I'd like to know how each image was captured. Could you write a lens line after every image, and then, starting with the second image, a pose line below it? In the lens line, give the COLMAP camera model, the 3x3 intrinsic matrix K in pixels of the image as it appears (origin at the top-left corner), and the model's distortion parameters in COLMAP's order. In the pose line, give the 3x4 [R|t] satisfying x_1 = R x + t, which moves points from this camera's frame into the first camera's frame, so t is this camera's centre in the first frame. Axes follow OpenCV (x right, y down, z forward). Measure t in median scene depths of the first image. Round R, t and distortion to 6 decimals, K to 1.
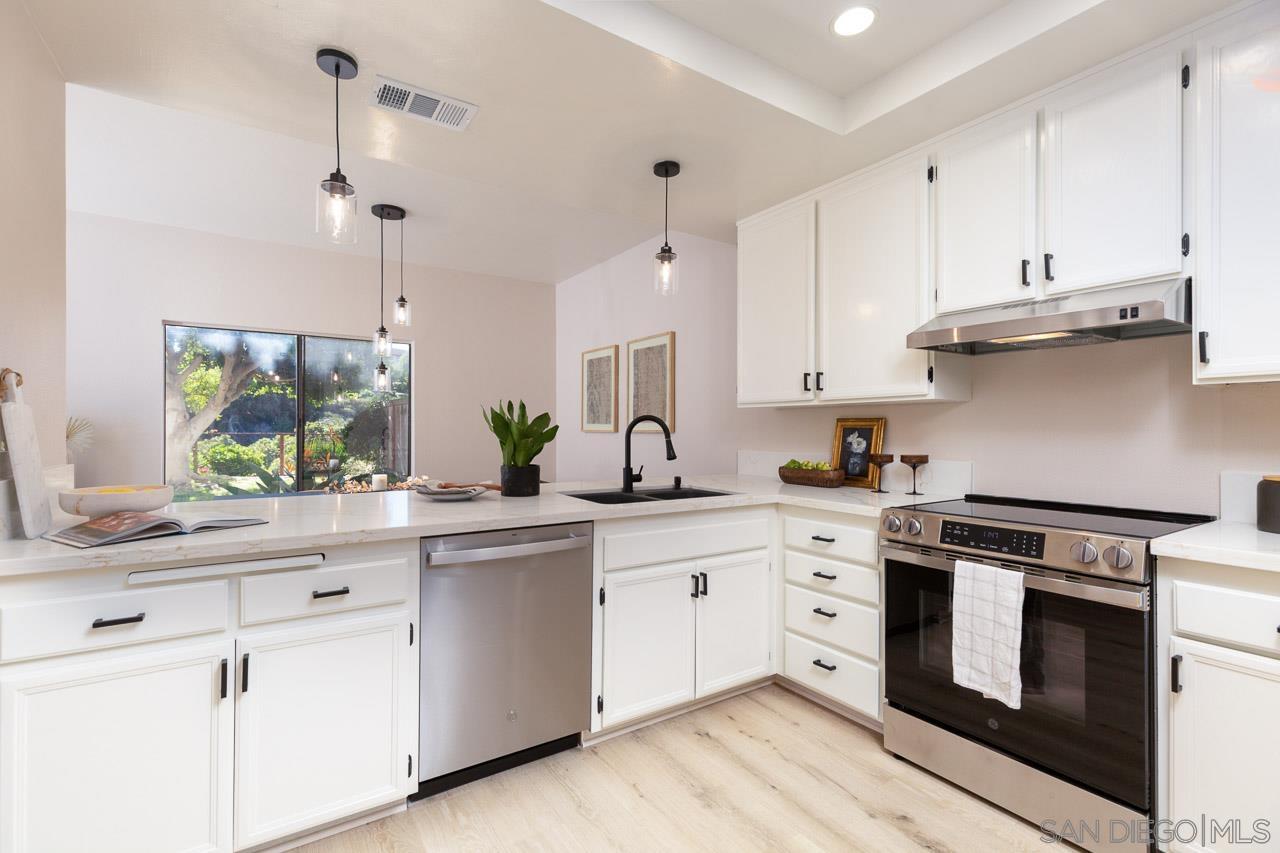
lens RADIAL K [[578.6, 0, 640.0], [0, 578.6, 426.5], [0, 0, 1]] dist [0.000337, 0.000118]
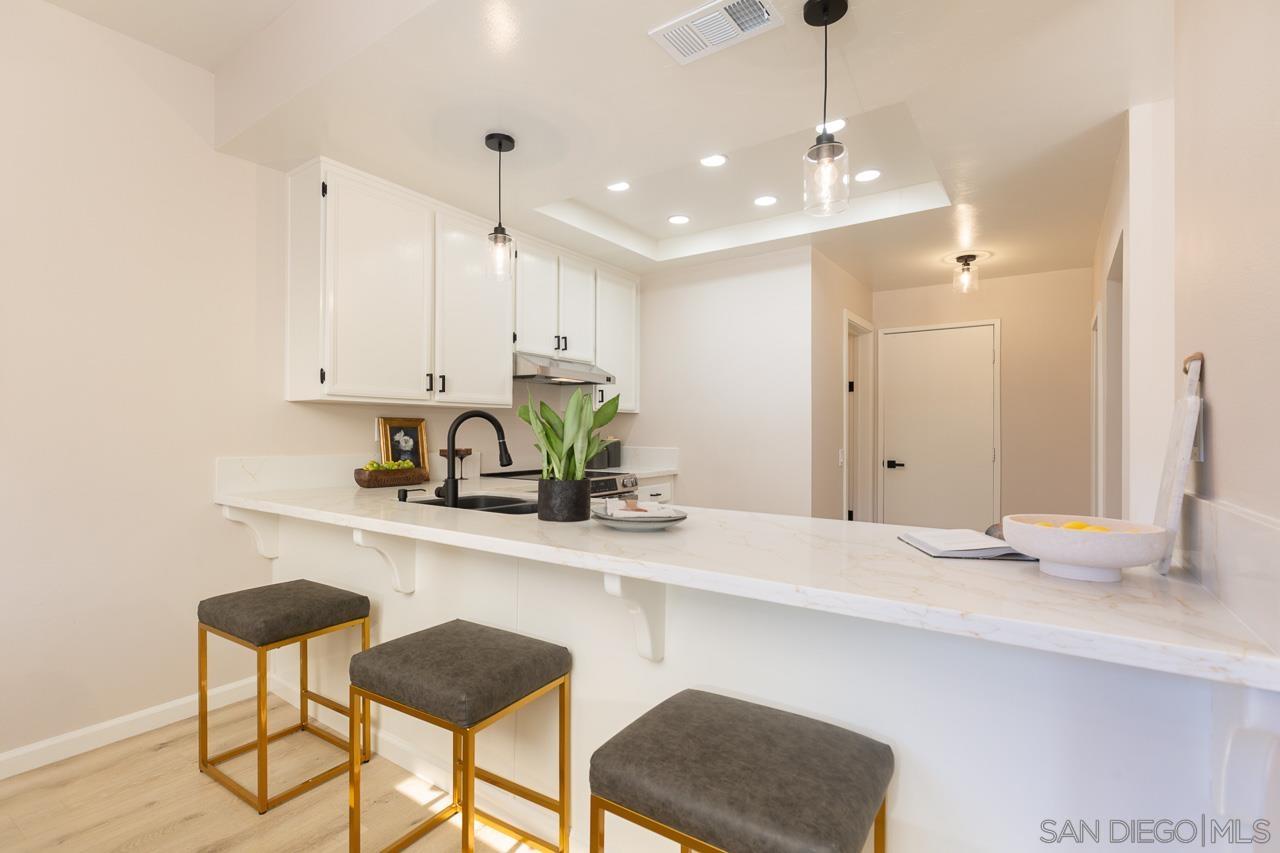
lens RADIAL K [[597.2, 0, 635.2], [0, 597.2, 429.4], [0, 0, 1]] dist [0.000872, 0.000124]
pose [[-0.367286, -0.003343, 0.930102, -0.804852], [-0.013065, 0.999913, -0.001566, 0.003315], [-0.930016, -0.012727, -0.367297, 1.009462]]
